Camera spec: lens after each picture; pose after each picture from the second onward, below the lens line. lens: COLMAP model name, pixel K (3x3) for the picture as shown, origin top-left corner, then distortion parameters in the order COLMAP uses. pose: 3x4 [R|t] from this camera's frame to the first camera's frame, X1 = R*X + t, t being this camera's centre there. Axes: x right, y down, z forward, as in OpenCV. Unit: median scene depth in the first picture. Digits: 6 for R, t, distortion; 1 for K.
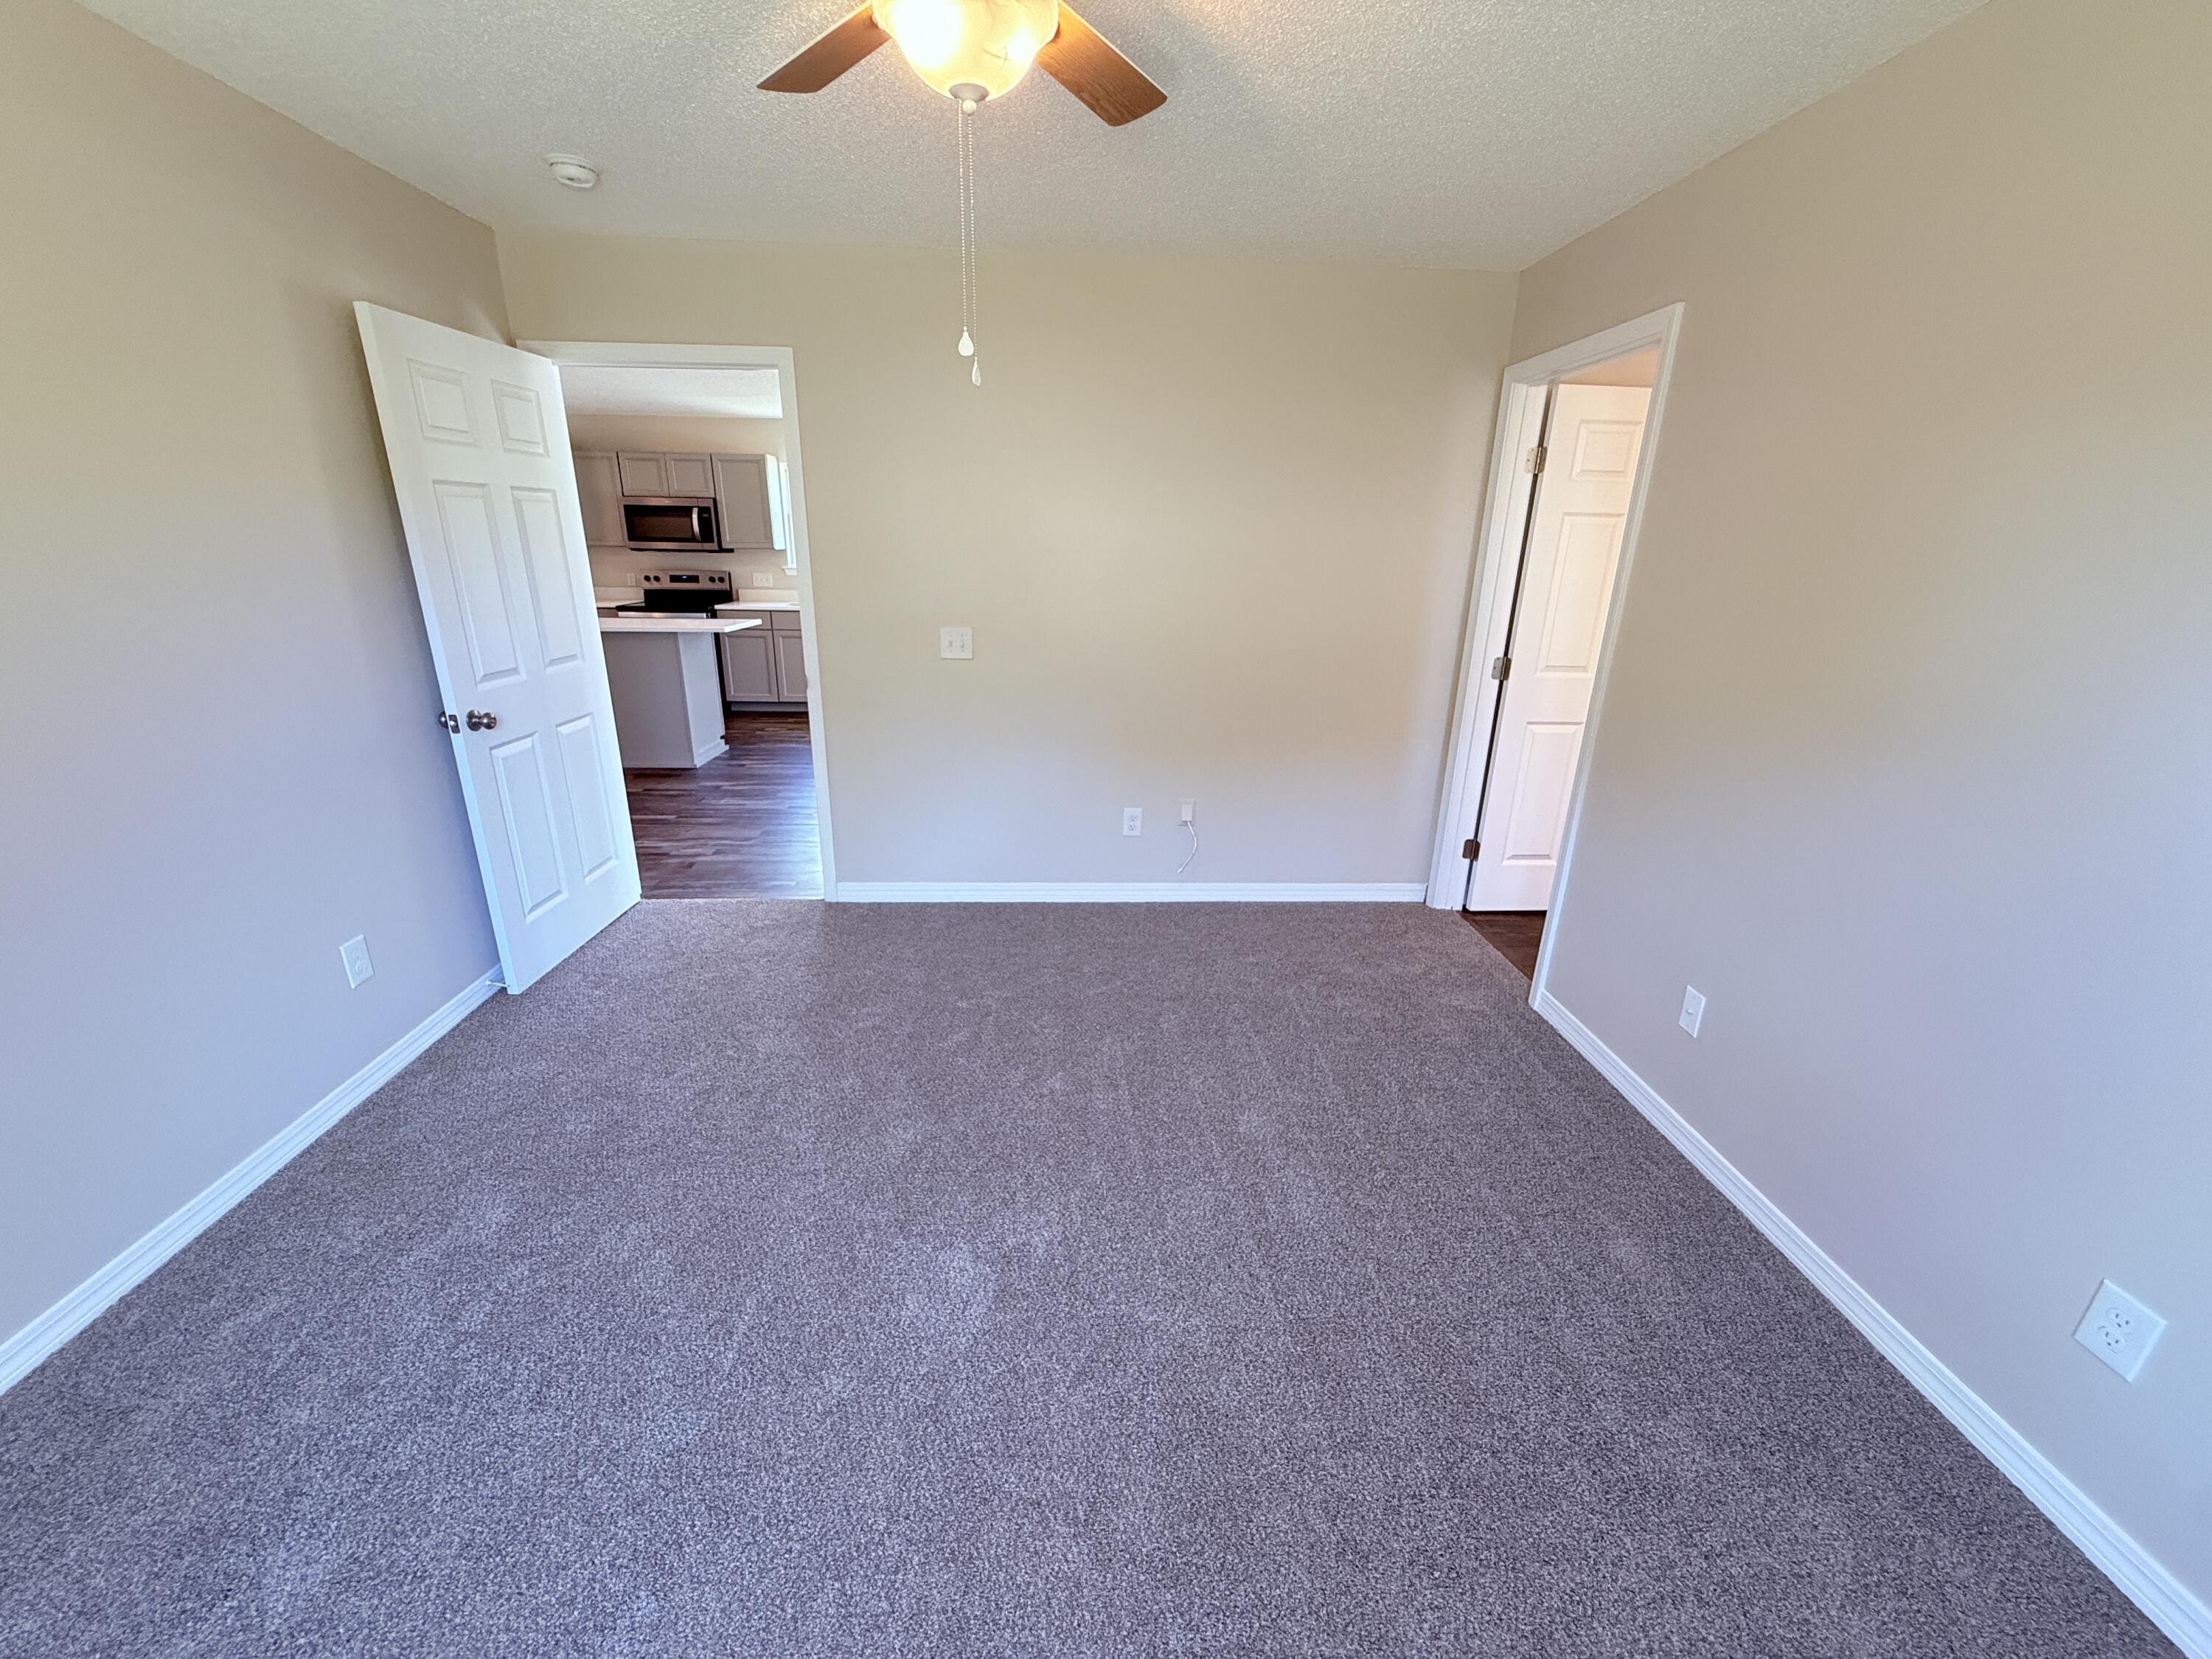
lens RADIAL K [[880.7, 0, 1097.3], [0, 880.7, 828.5], [0, 0, 1]] dist [-0.000874, 0.000606]
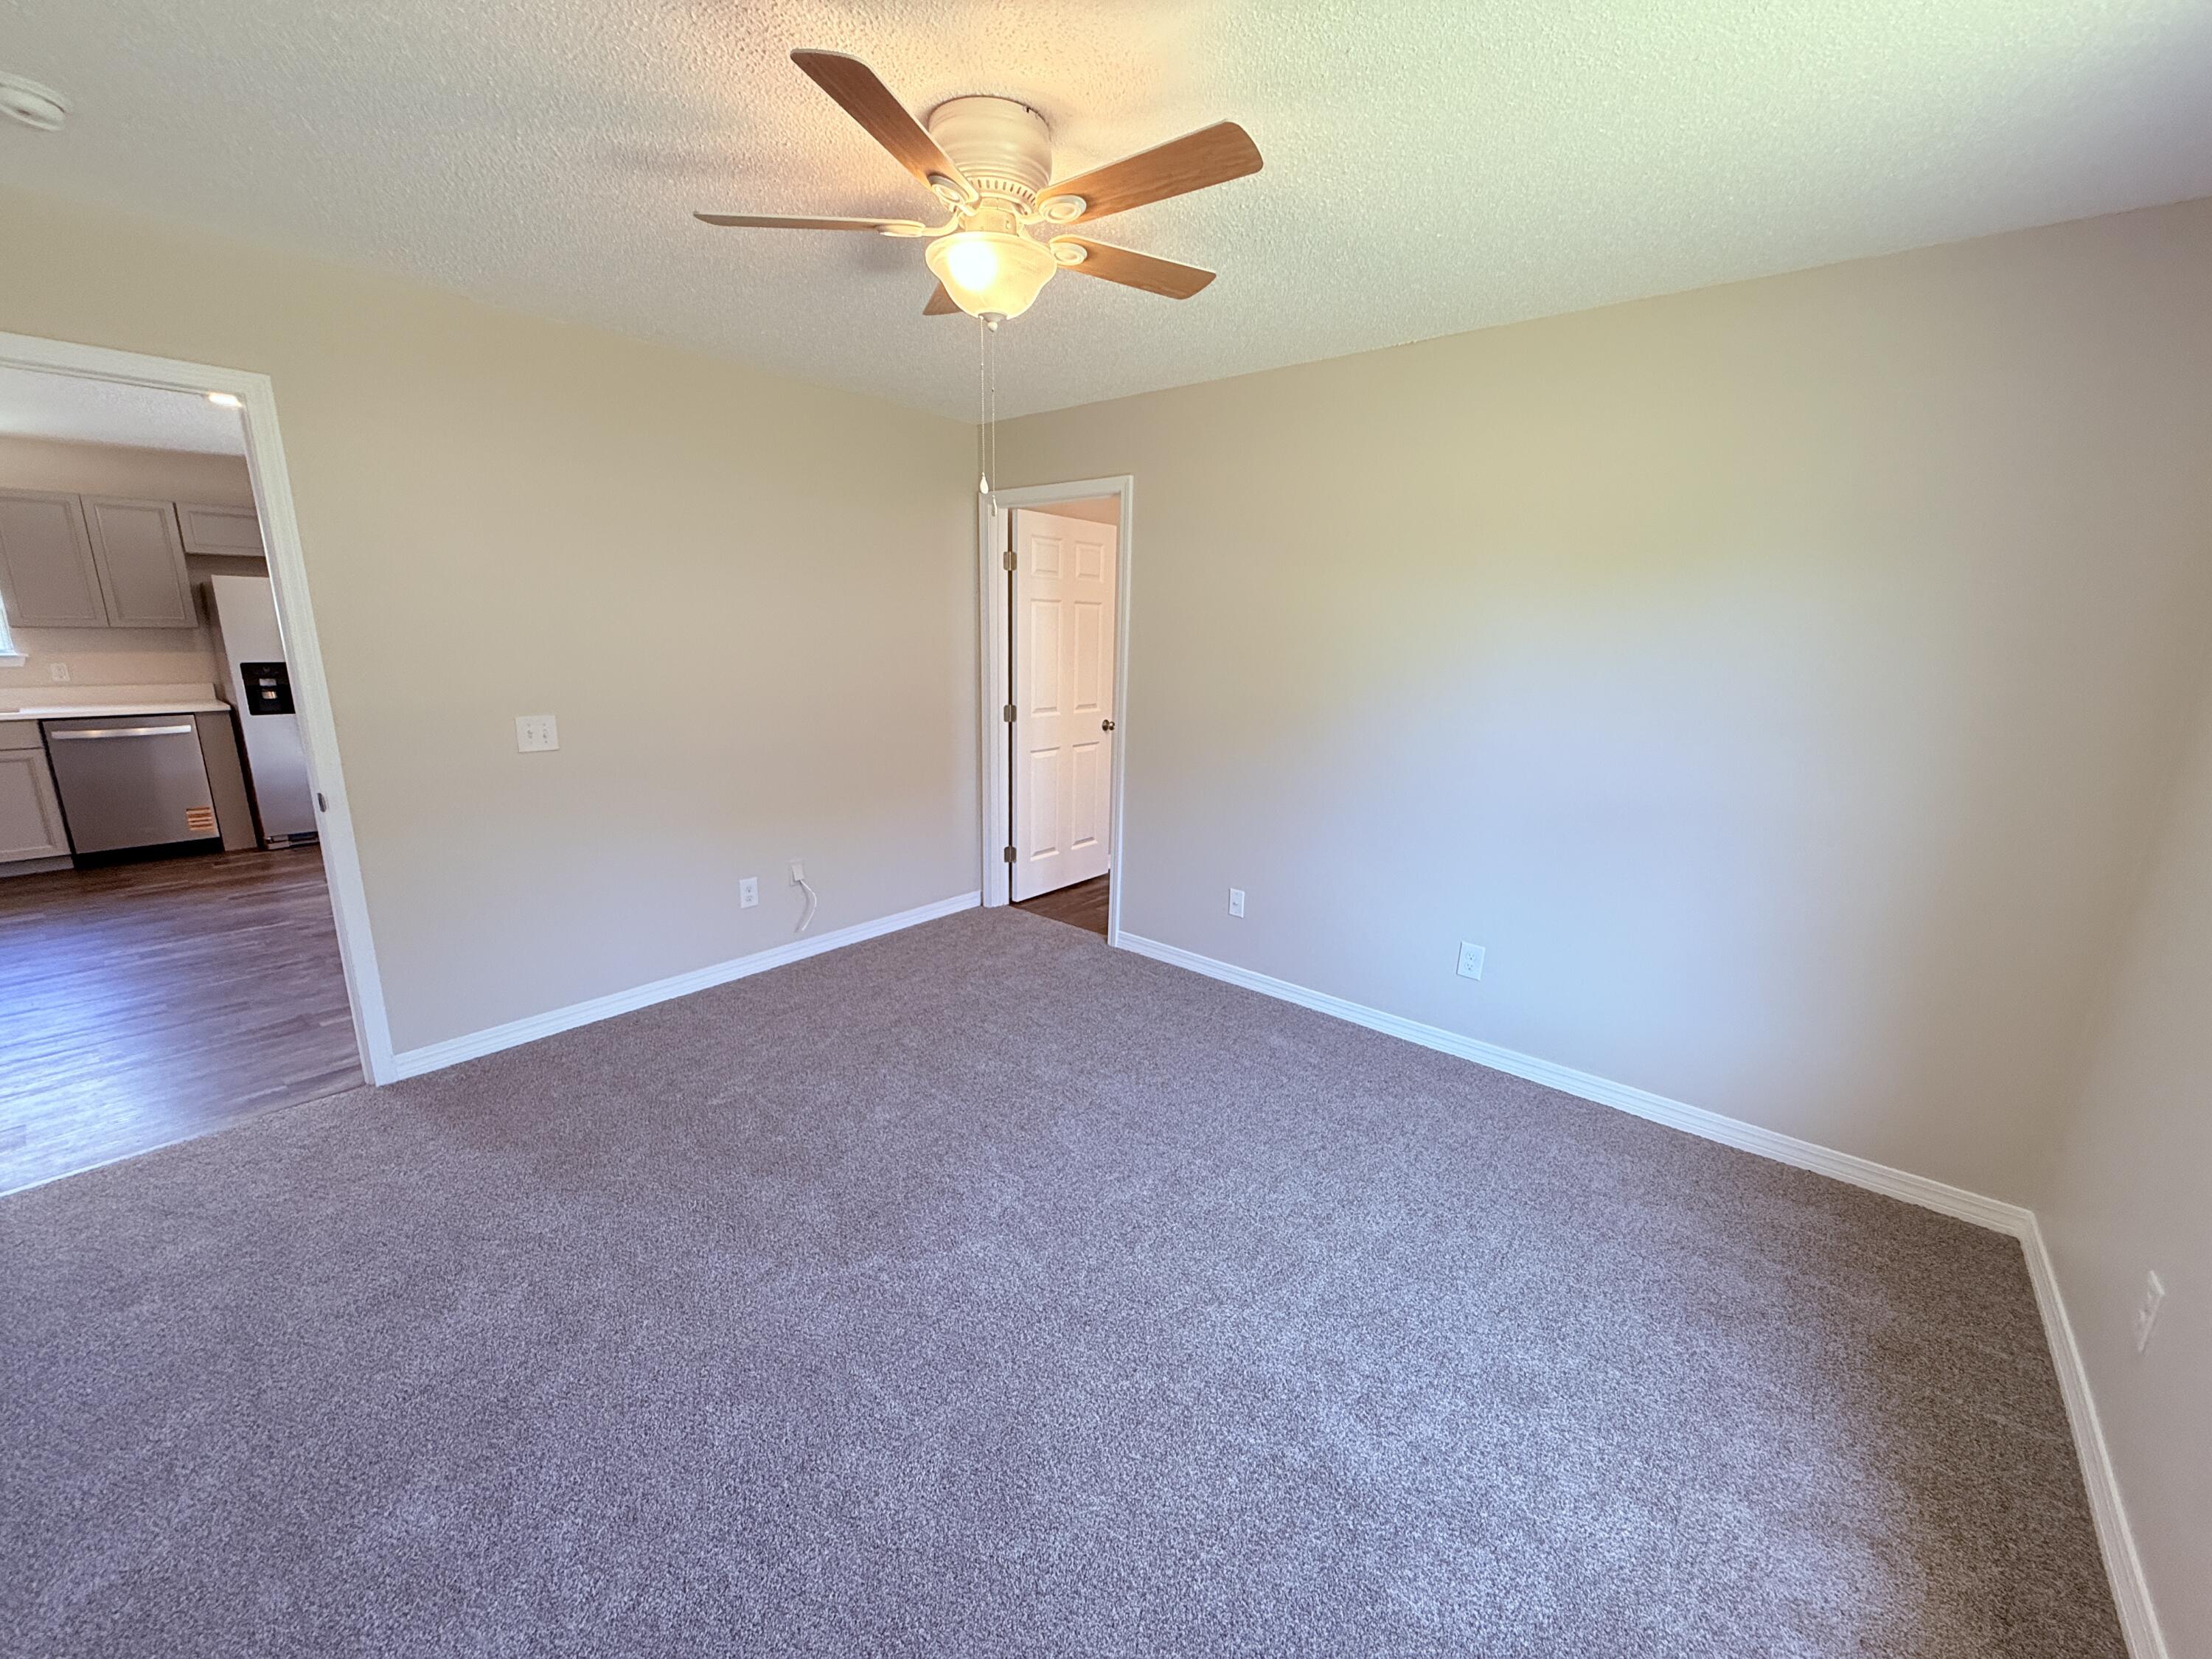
lens RADIAL K [[880.7, 0, 1100.5], [0, 880.7, 827.7], [0, 0, 1]] dist [-0.000874, 0.000606]
pose [[0.680630, -0.171247, 0.712332, -0.382009], [0.222588, 0.974673, 0.021633, -0.011897], [-0.697995, 0.143833, 0.701509, 0.005234]]
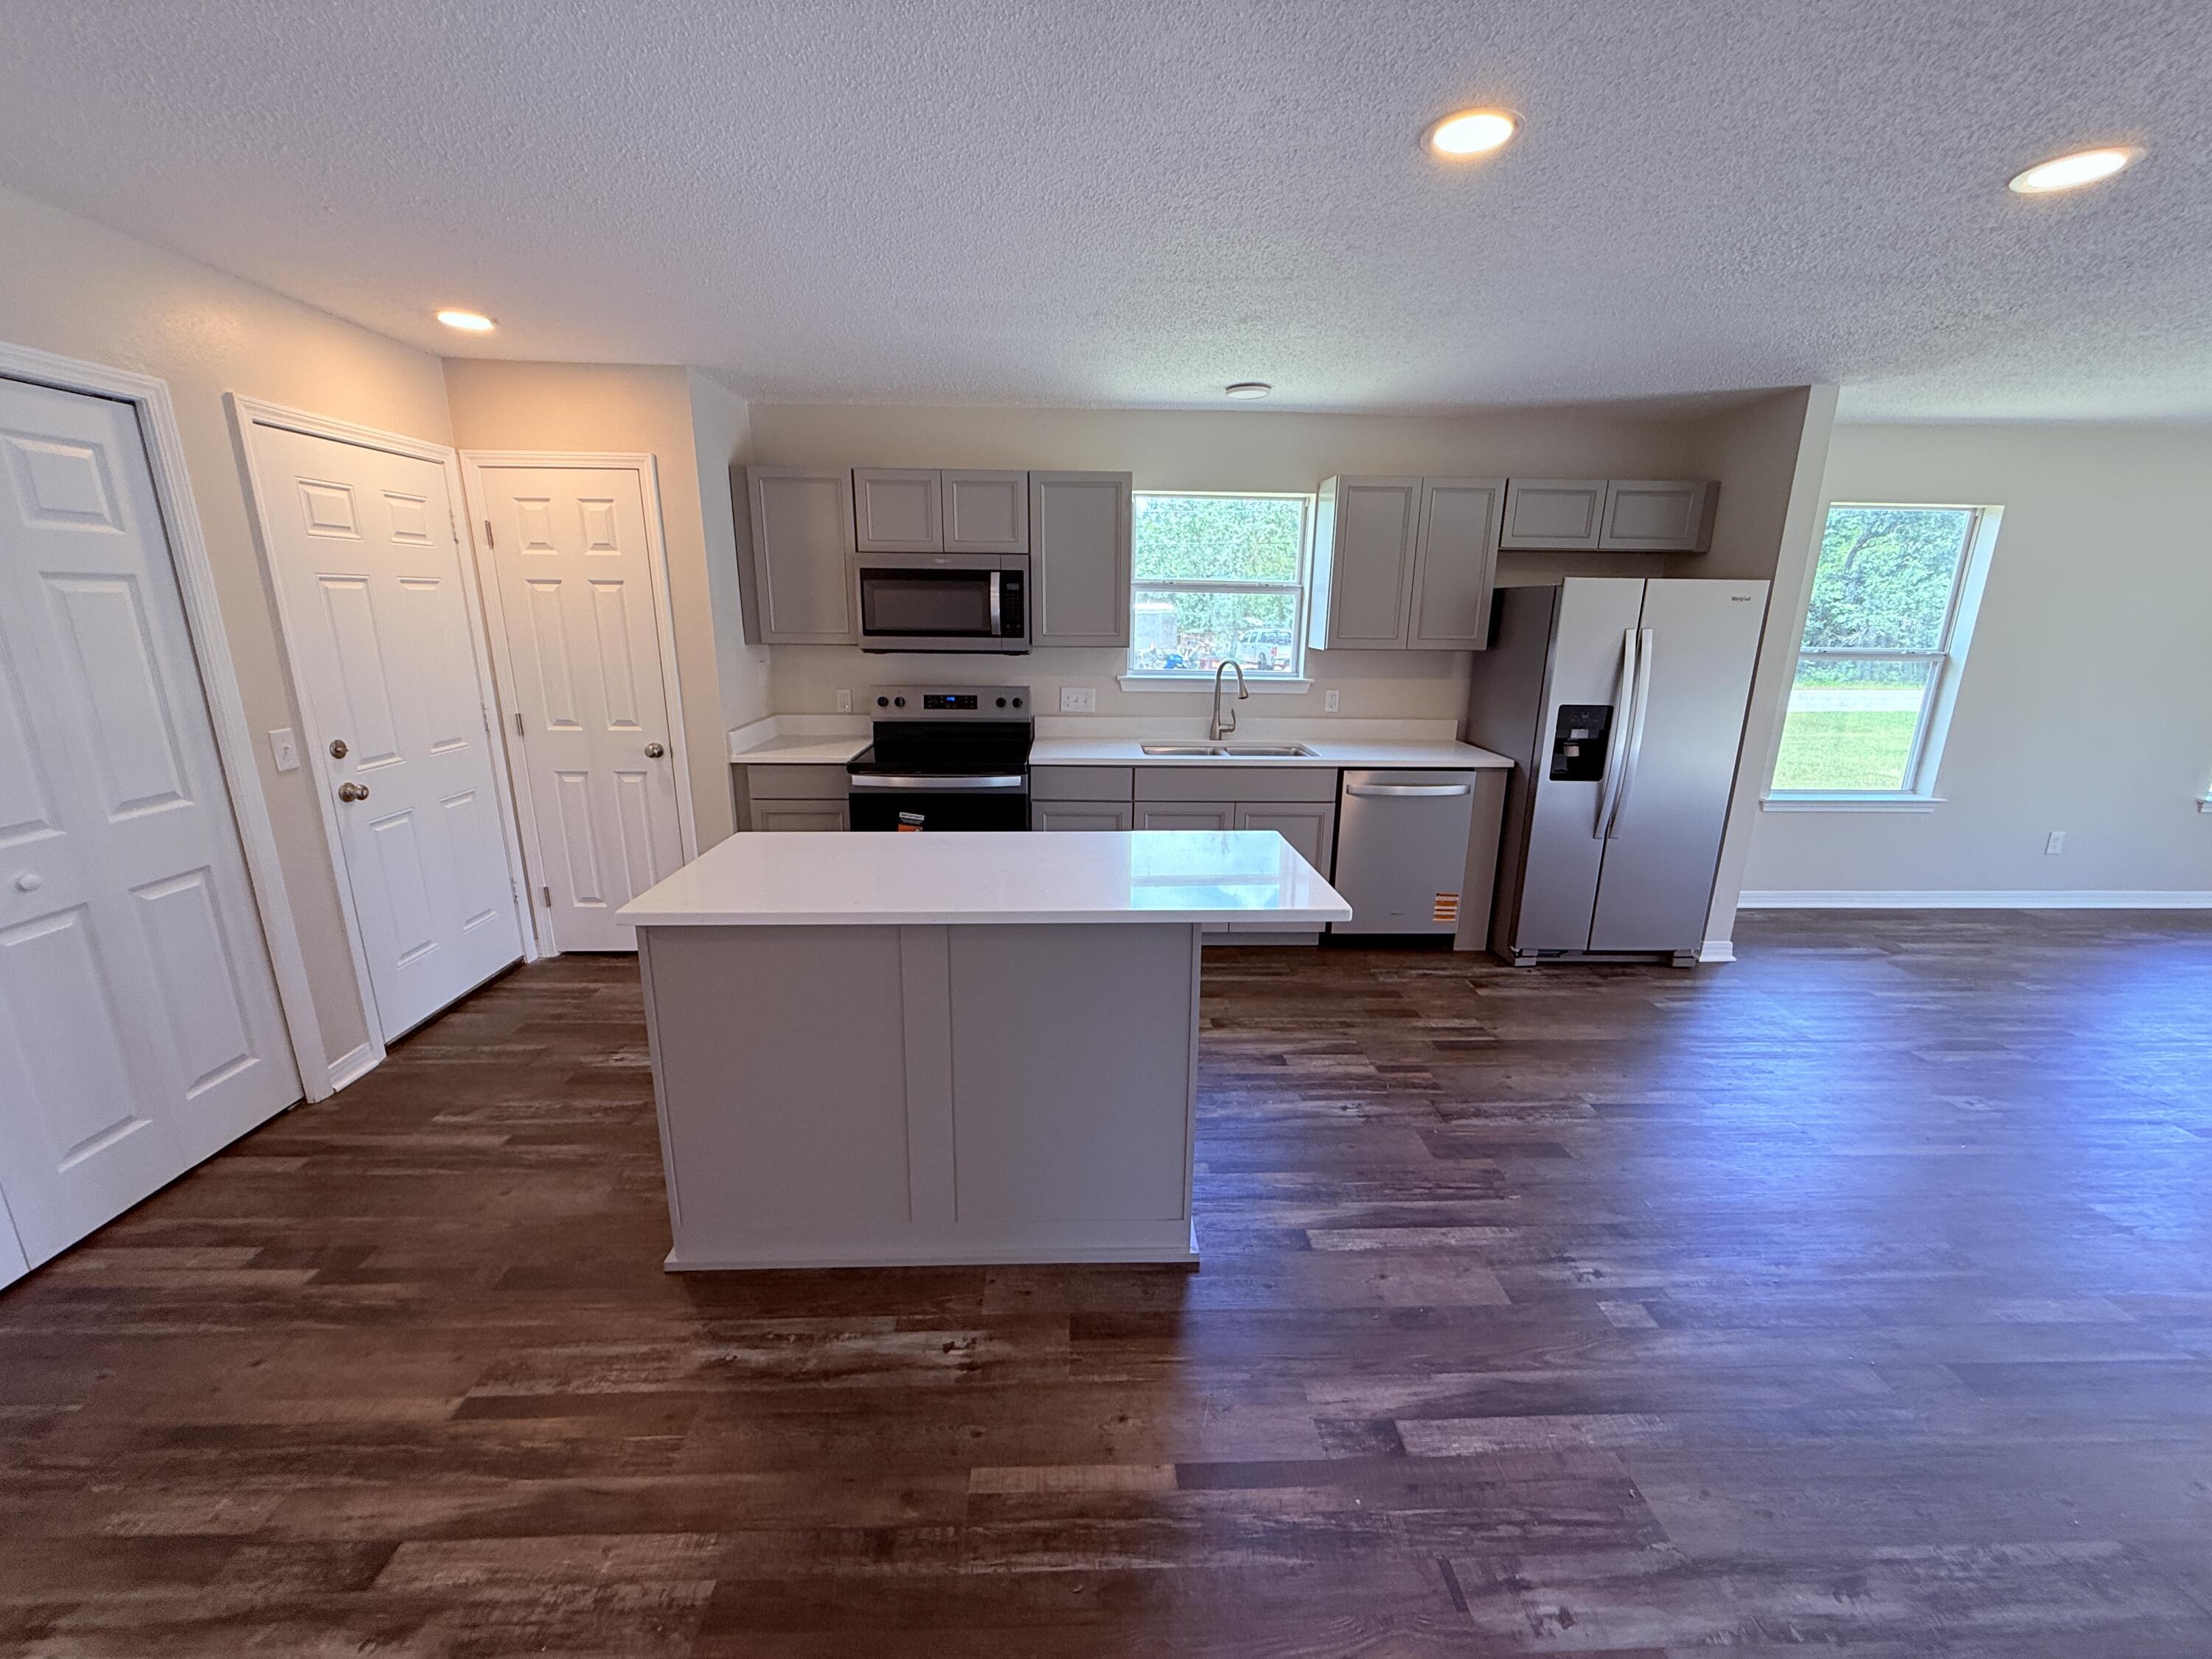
lens RADIAL K [[880.7, 0, 1100.2], [0, 880.7, 829.5], [0, 0, 1]] dist [-0.000874, 0.000606]
pose [[0.999831, -0.003268, -0.018102, -0.763687], [0.002124, 0.998019, -0.062877, -0.355842], [0.018271, 0.062828, 0.997857, 0.971144]]
